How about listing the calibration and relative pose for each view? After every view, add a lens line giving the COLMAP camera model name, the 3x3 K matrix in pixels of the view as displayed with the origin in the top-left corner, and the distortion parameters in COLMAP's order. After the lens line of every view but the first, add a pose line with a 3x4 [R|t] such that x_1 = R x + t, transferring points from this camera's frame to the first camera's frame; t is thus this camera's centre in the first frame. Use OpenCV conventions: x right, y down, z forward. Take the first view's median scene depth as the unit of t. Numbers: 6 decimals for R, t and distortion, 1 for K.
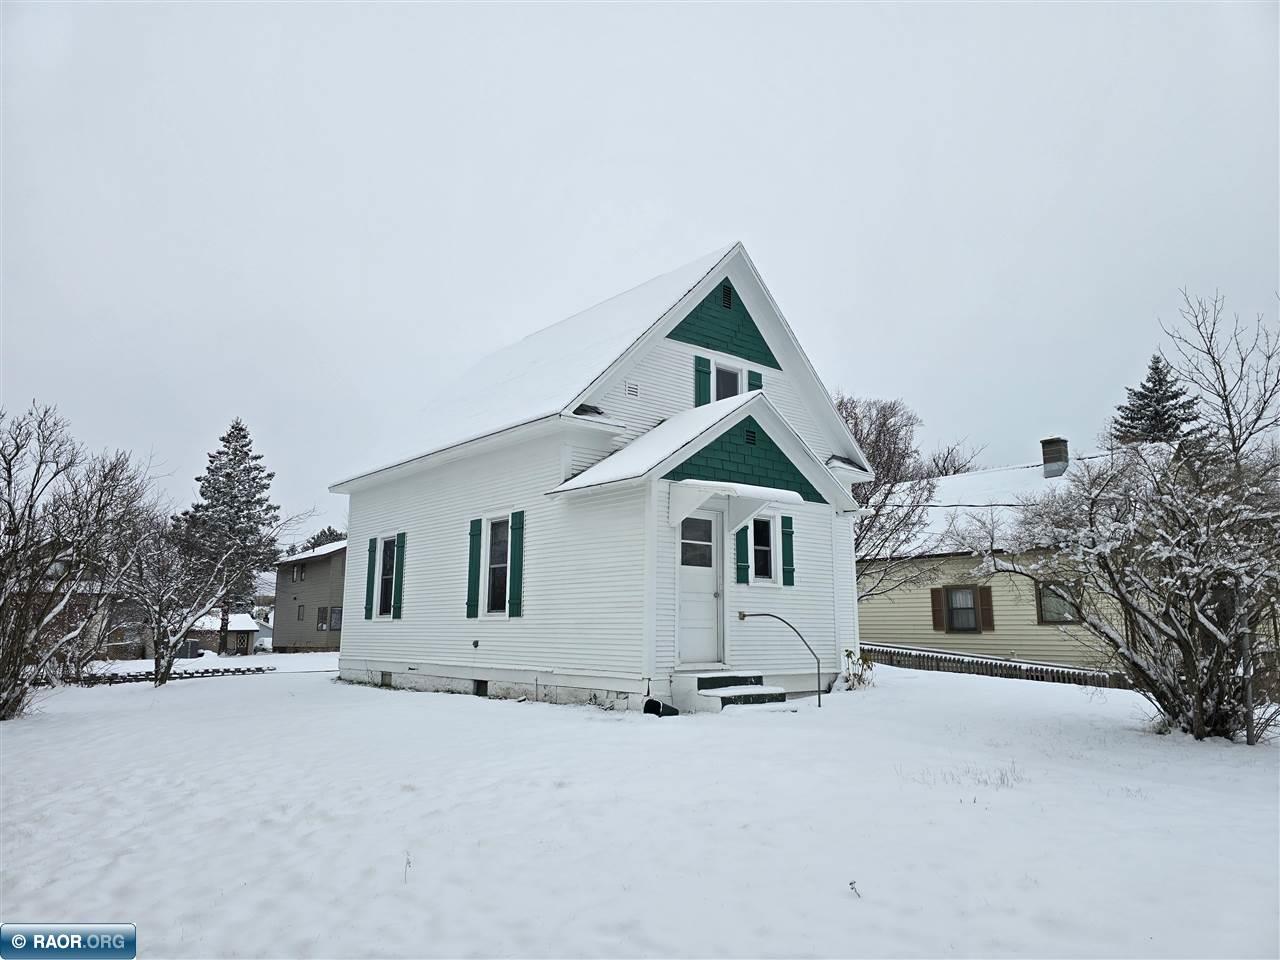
lens RADIAL K [[858.2, 0, 640.0], [0, 858.2, 480.0], [0, 0, 1]] dist [0.059423, -0.049997]
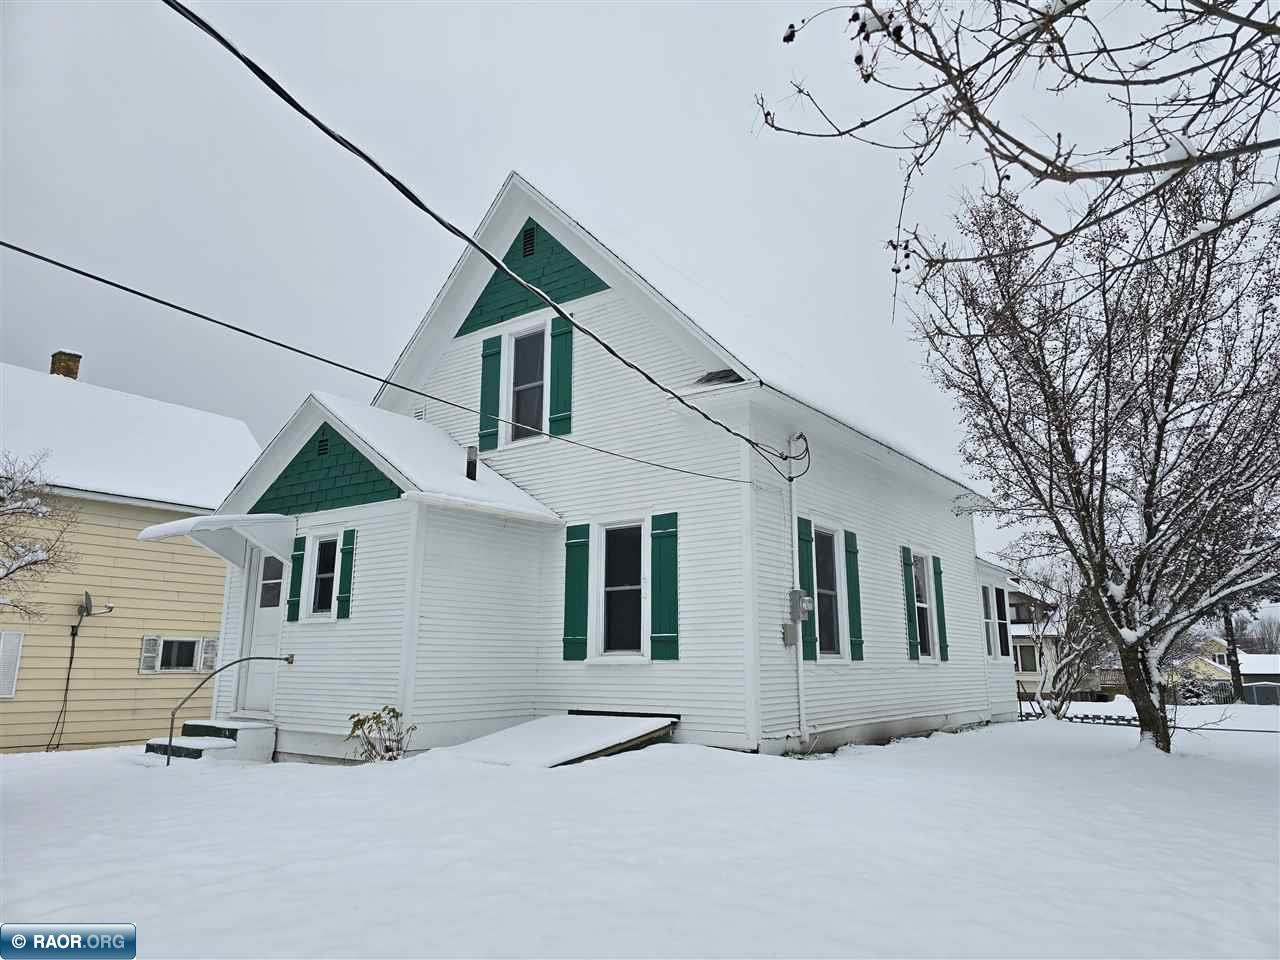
lens RADIAL K [[858.2, 0, 640.0], [0, 858.2, 480.0], [0, 0, 1]] dist [0.059423, -0.049997]
pose [[0.248656, -0.207952, -0.946005, 0.823064], [0.165274, 0.971467, -0.170107, 0.146045], [0.954387, -0.114052, 0.275930, 0.861356]]
